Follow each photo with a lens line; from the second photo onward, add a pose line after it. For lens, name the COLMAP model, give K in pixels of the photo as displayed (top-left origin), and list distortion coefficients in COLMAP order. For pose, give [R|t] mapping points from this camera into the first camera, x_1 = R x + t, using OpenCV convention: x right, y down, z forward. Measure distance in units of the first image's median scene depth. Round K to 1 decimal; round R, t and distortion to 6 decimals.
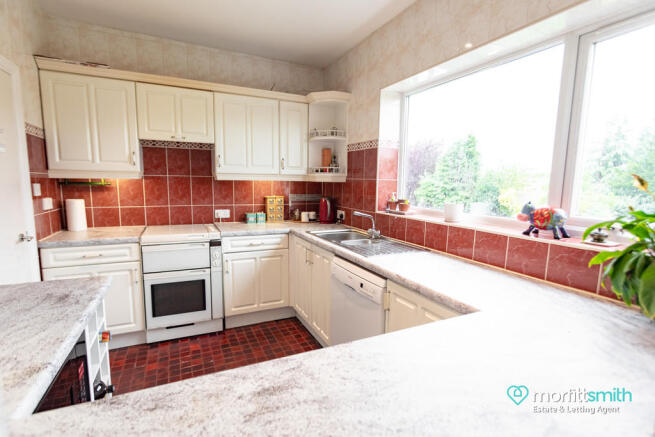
lens RADIAL K [[320.2, 0, 327.5], [0, 320.2, 218.5], [0, 0, 1]] dist [-0.000872, -0.000623]
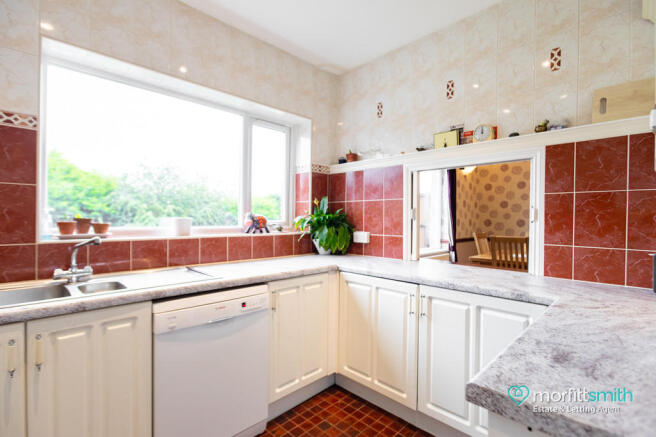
lens RADIAL K [[306.5, 0, 328.0], [0, 306.5, 218.5], [0, 0, 1]] dist [0.000427, 0.000202]
pose [[-0.343447, -0.020909, 0.938939, -0.931855], [0.097359, 0.993573, 0.057738, -0.075339], [-0.934112, 0.111244, -0.339205, 1.214635]]
